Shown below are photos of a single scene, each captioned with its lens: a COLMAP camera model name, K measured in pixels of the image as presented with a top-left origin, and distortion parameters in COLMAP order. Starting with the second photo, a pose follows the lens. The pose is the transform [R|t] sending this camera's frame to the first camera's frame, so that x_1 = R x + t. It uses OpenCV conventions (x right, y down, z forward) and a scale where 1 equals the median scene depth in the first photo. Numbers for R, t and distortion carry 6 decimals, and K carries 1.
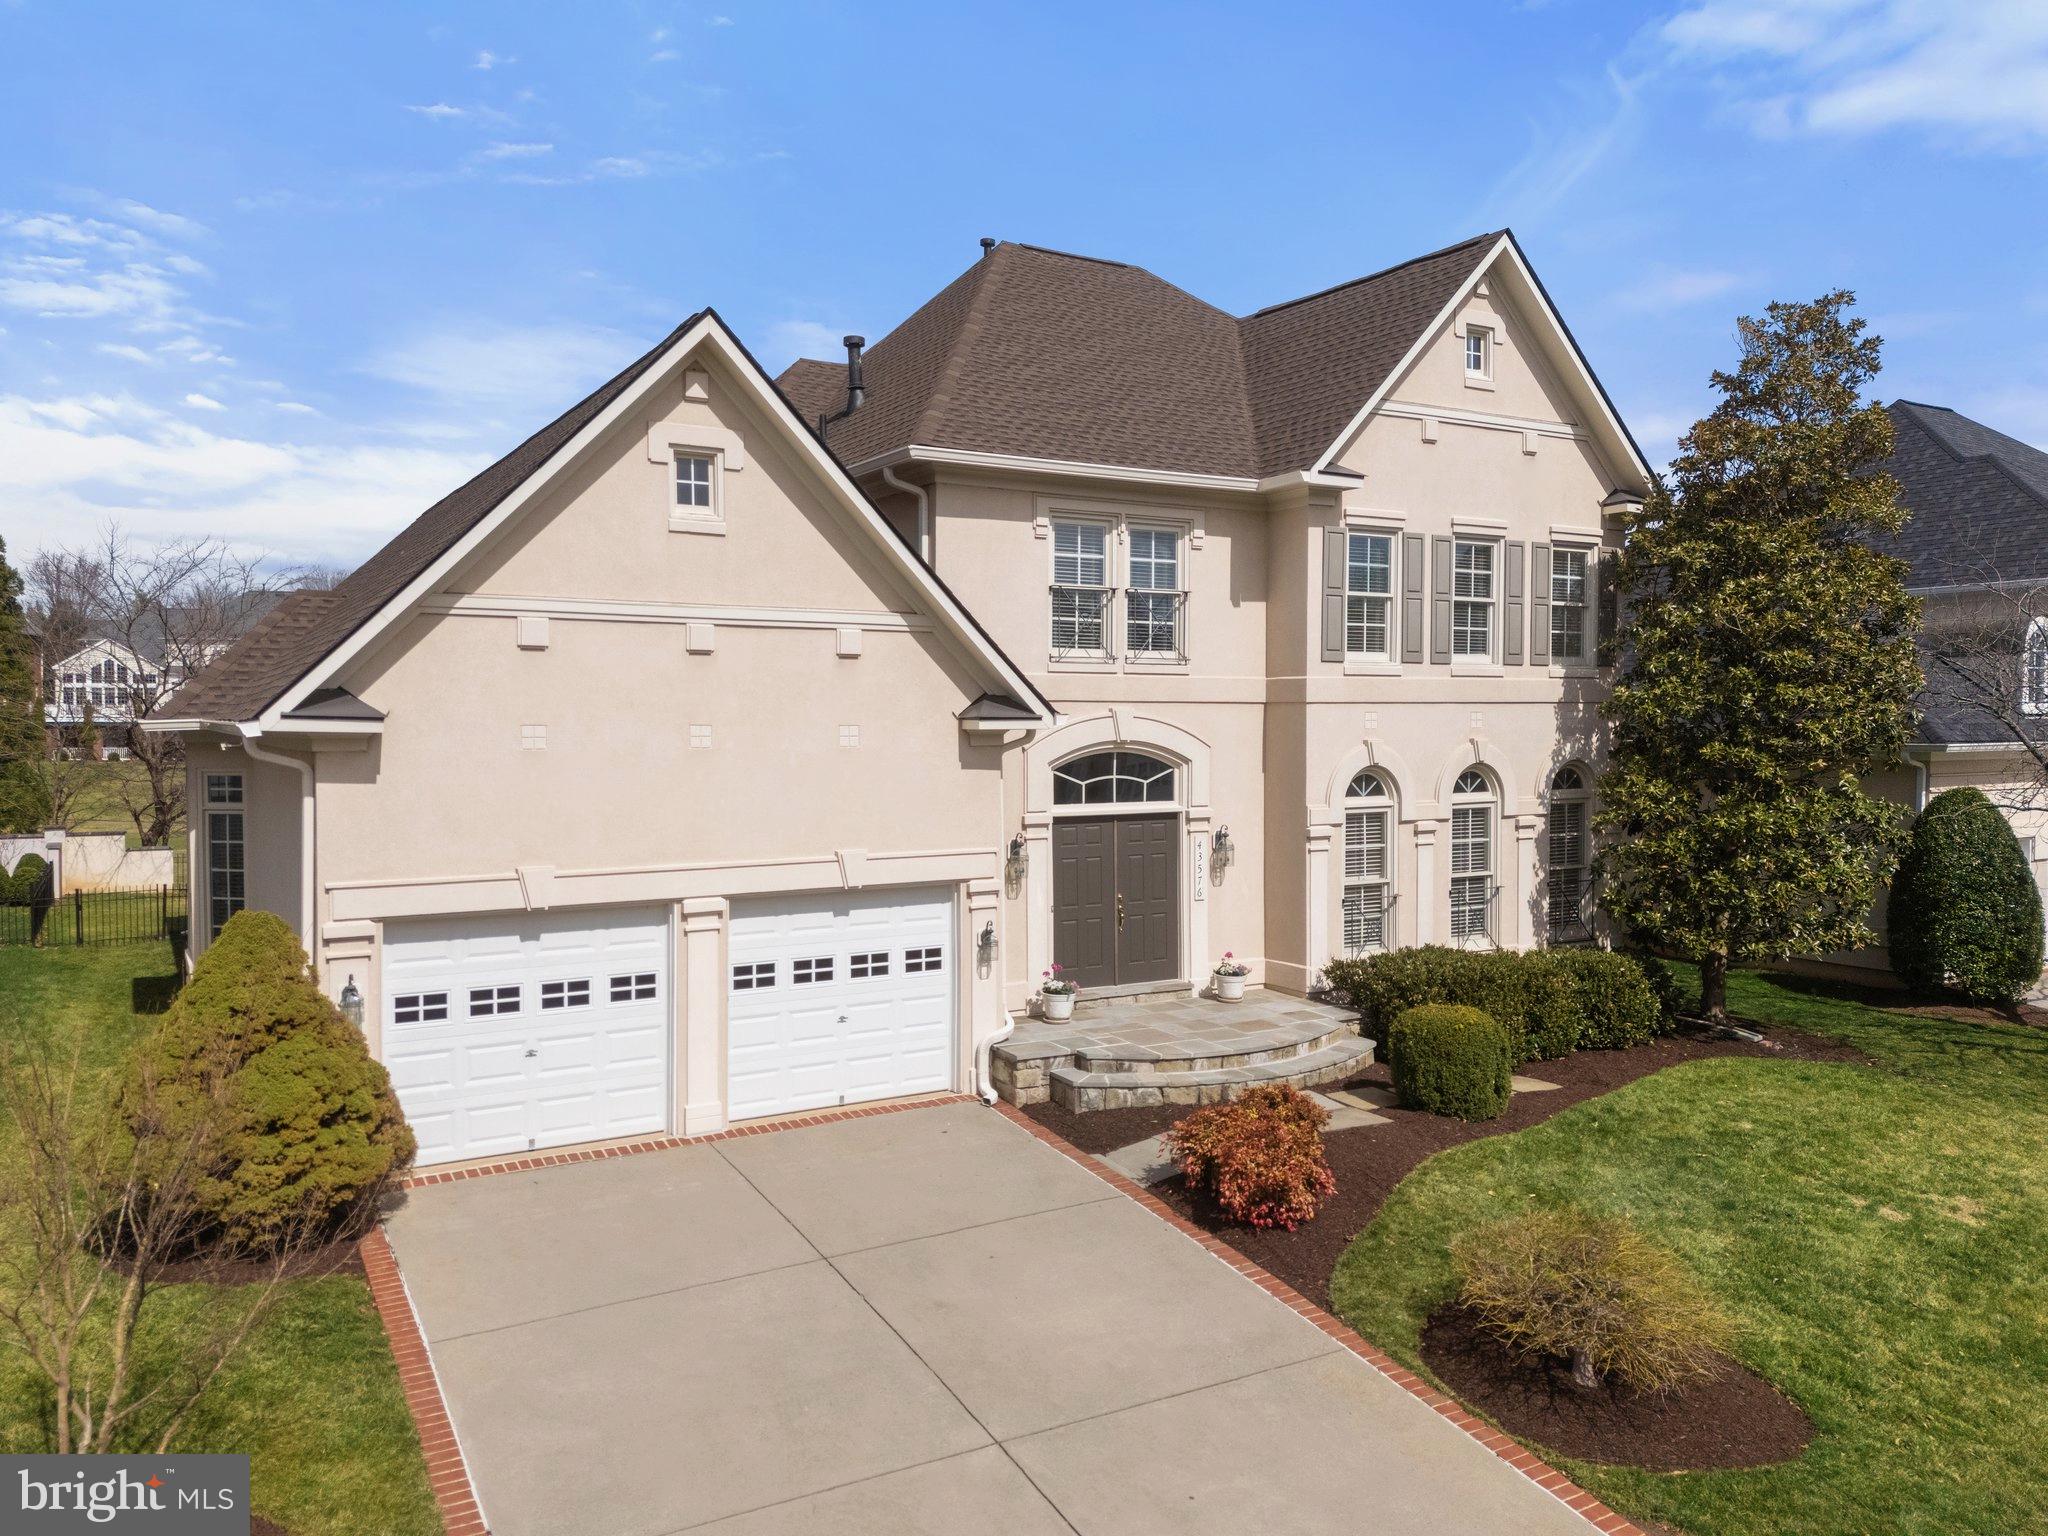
lens RADIAL K [[1453.2, 0, 947.8], [0, 1453.2, 704.4], [0, 0, 1]] dist [0.034715, -0.002712]
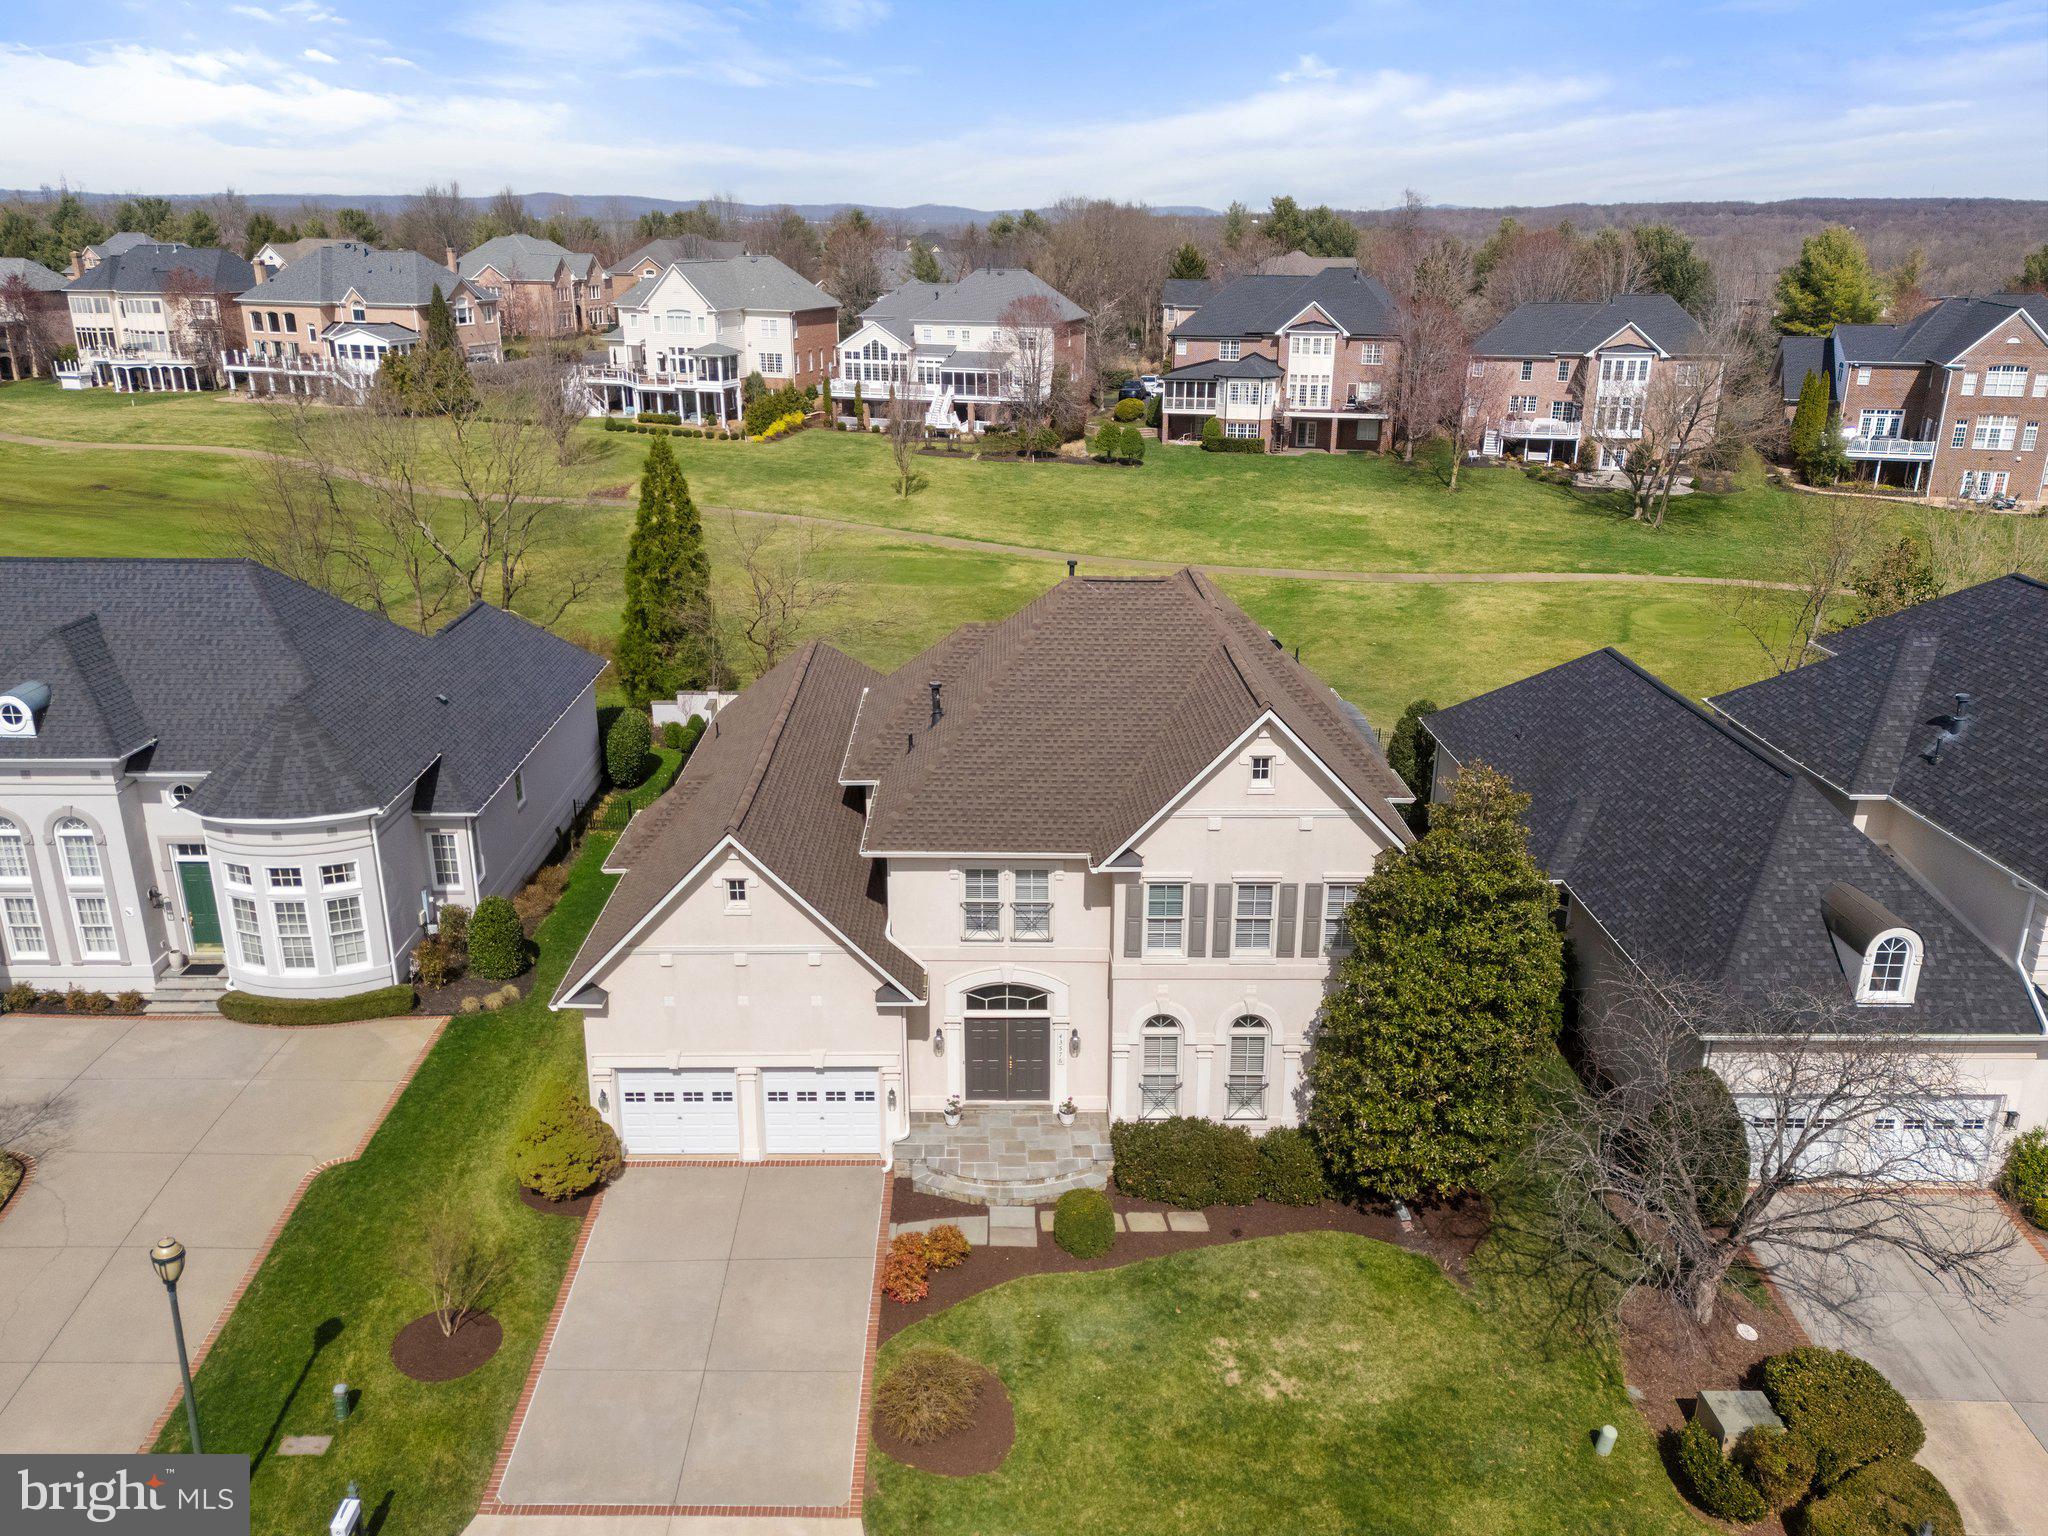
lens RADIAL K [[1438.3, 0, 952.2], [0, 1438.3, 617.3], [0, 0, 1]] dist [0.021074, -0.002193]
pose [[0.871165, 0.104416, -0.479759, 0.905788], [0.015445, 0.970814, 0.239336, -0.878013], [0.490747, -0.215911, 0.844127, -0.467573]]
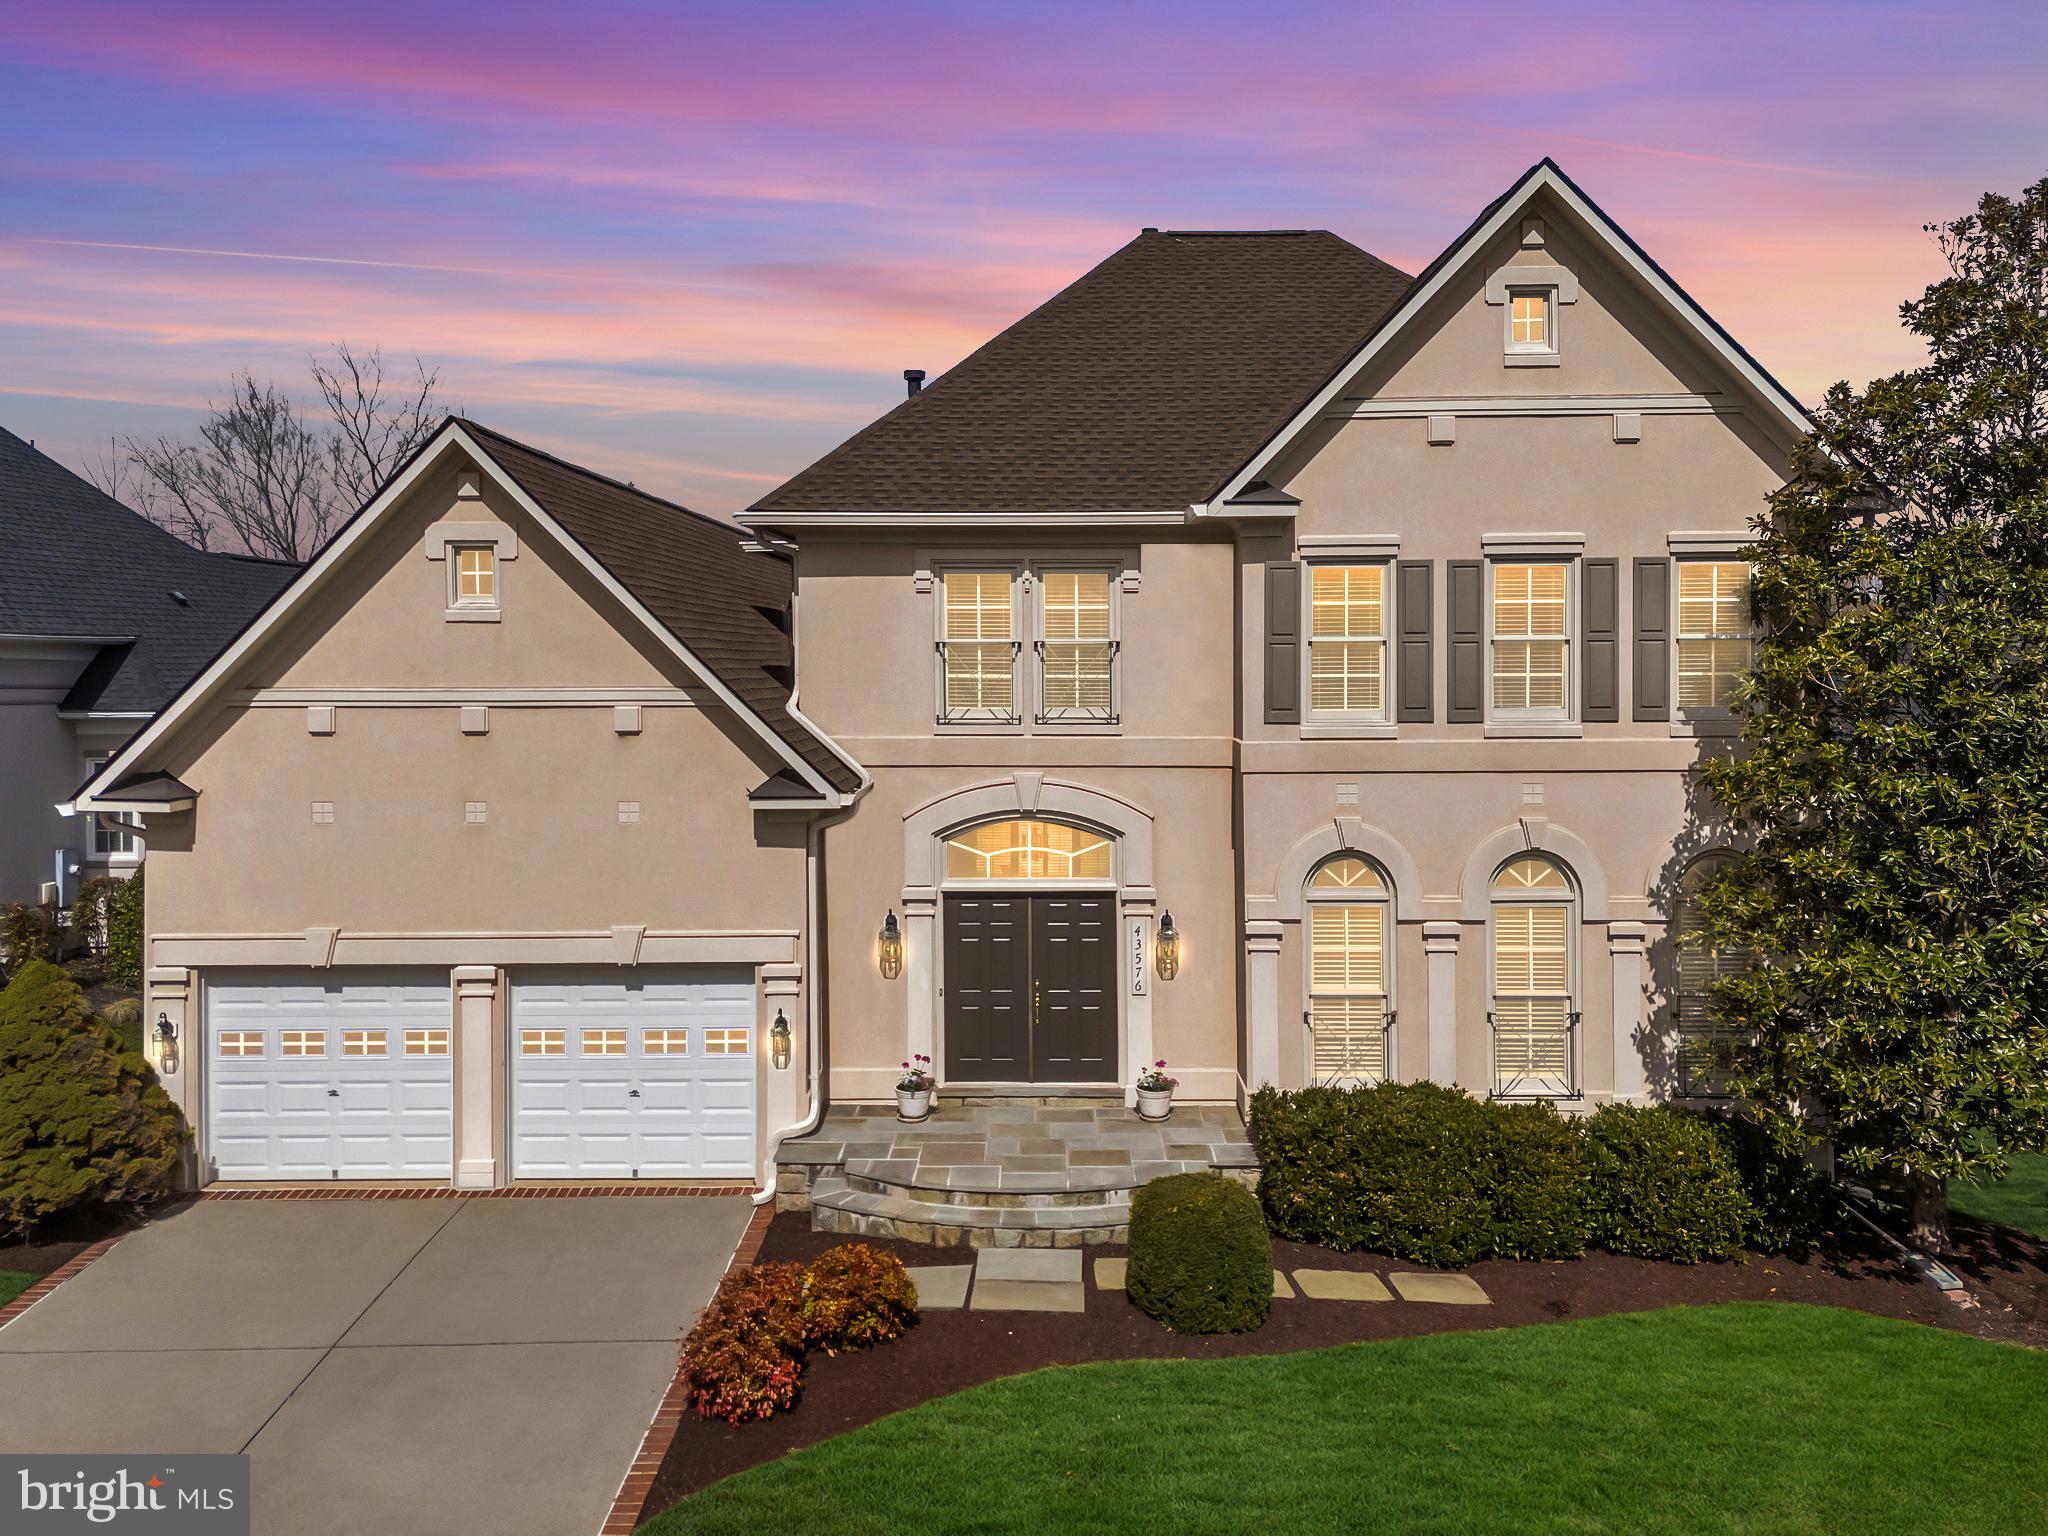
lens RADIAL K [[1476.2, 0, 1020.4], [0, 1476.2, 625.4], [0, 0, 1]] dist [0.026237, -0.007970]
pose [[0.868707, -0.014420, -0.495116, 0.589872], [0.007937, 0.999853, -0.015195, -0.078511], [0.495262, 0.009270, 0.868694, 0.209513]]
